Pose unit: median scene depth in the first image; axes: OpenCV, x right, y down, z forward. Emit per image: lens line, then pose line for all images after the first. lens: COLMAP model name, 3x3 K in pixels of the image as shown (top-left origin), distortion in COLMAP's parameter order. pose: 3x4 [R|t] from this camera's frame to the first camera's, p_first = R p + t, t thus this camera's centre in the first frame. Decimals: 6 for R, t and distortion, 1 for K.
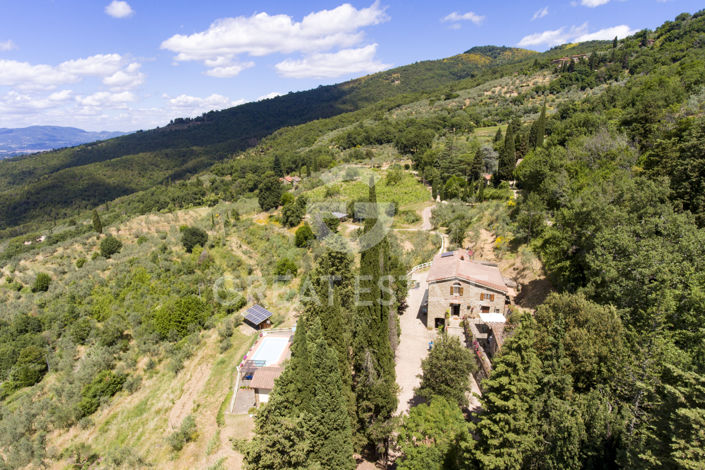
lens RADIAL K [[419.8, 0, 348.0], [0, 419.8, 248.7], [0, 0, 1]] dist [0.004234, -0.004513]
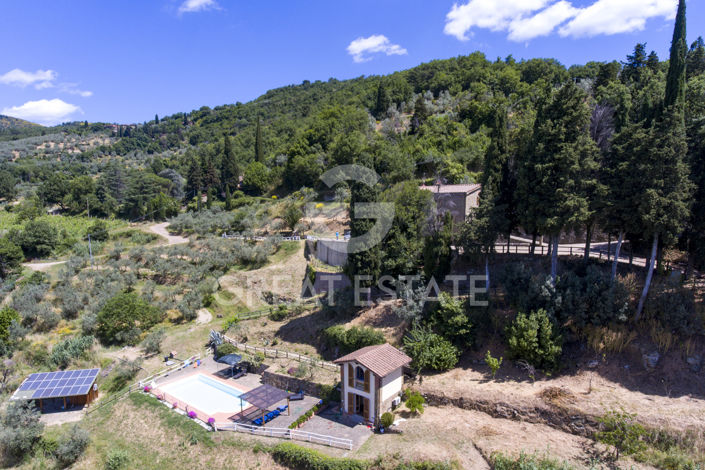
lens RADIAL K [[419.8, 0, 352.9], [0, 419.8, 242.2], [0, 0, 1]] dist [0.004234, -0.004513]
pose [[0.507282, -0.069177, 0.858999, -0.144932], [0.238433, 0.969129, -0.062761, 0.034133], [-0.828139, 0.236651, 0.508116, 0.135817]]
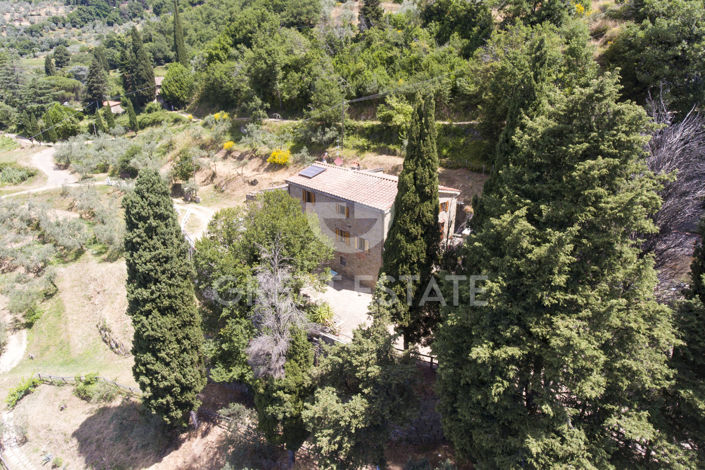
lens RADIAL K [[419.8, 0, 350.9], [0, 419.8, 193.8], [0, 0, 1]] dist [0.004234, -0.004513]
pose [[0.505874, -0.229303, 0.831572, -0.050507], [0.236889, 0.963887, 0.121680, -0.003469], [-0.829443, 0.135435, 0.541925, 0.134369]]
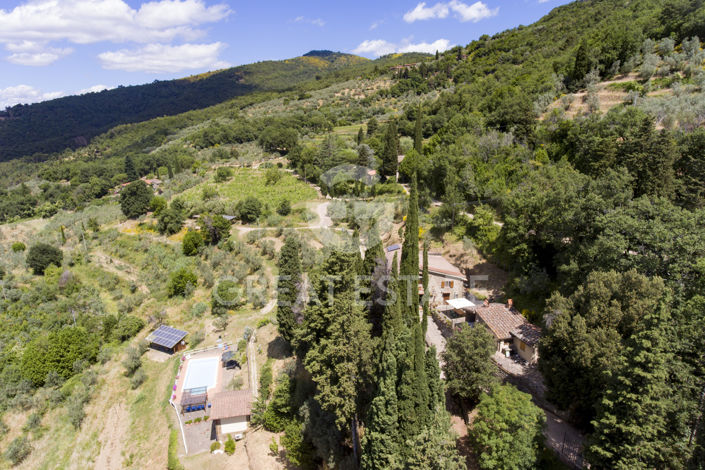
lens RADIAL K [[419.8, 0, 347.3], [0, 419.8, 236.1], [0, 0, 1]] dist [0.004234, -0.004513]
pose [[0.938805, -0.078495, 0.335387, -0.045284], [0.087025, 0.996151, -0.010456, -0.003152], [-0.333276, 0.039004, 0.942022, 0.013607]]
